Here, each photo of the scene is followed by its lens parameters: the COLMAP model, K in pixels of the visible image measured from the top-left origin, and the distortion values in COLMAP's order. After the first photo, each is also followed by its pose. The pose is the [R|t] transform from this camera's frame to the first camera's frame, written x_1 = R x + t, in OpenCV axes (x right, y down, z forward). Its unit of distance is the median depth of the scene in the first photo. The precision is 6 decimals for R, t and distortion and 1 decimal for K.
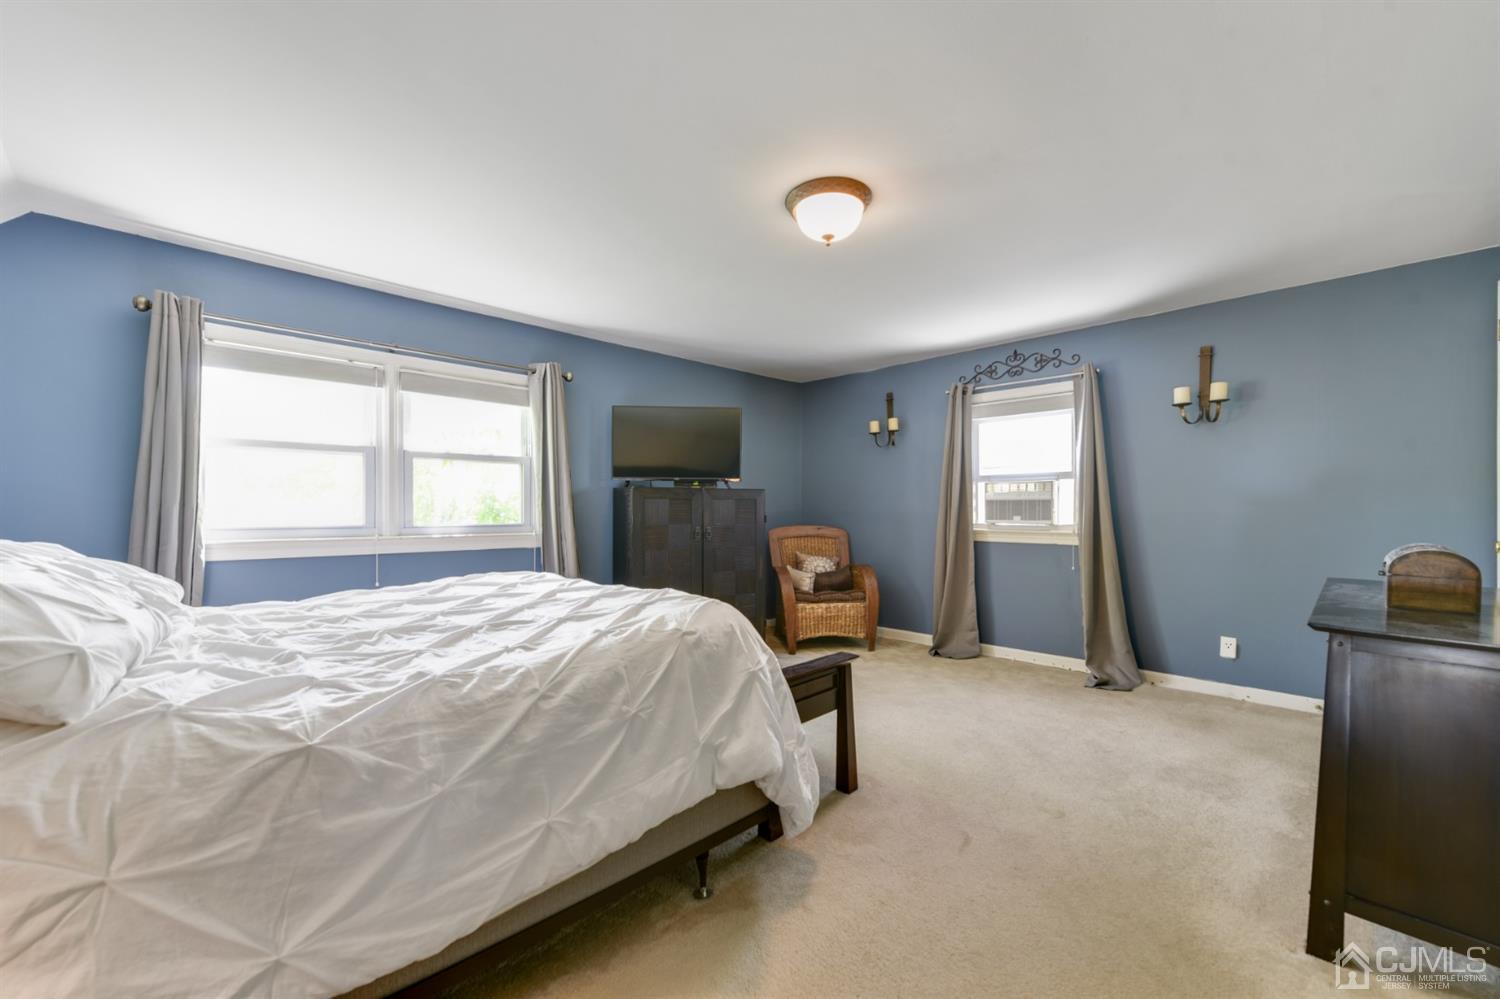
lens RADIAL K [[591.7, 0, 752.3], [0, 591.7, 493.7], [0, 0, 1]] dist [0.008416, -0.000079]
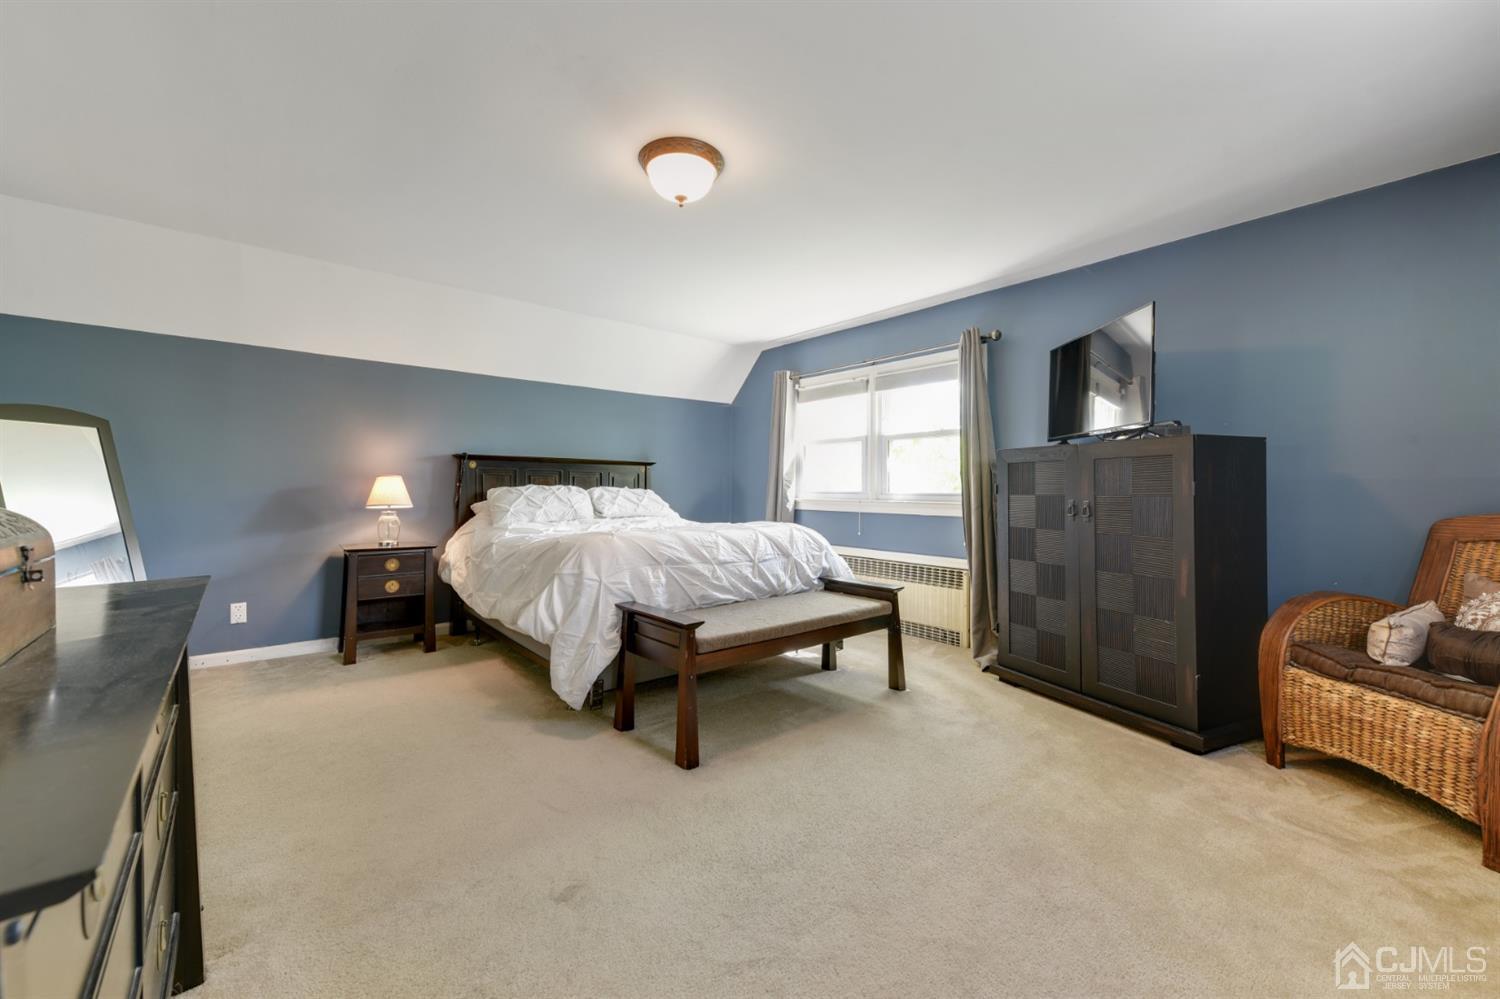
lens RADIAL K [[591.7, 0, 752.3], [0, 591.7, 493.7], [0, 0, 1]] dist [0.008416, -0.000079]
pose [[-0.035415, 0.007421, -0.999345, 0.732773], [0.024571, 0.999677, 0.006553, 0.039597], [0.999071, -0.024323, -0.035586, 0.744556]]
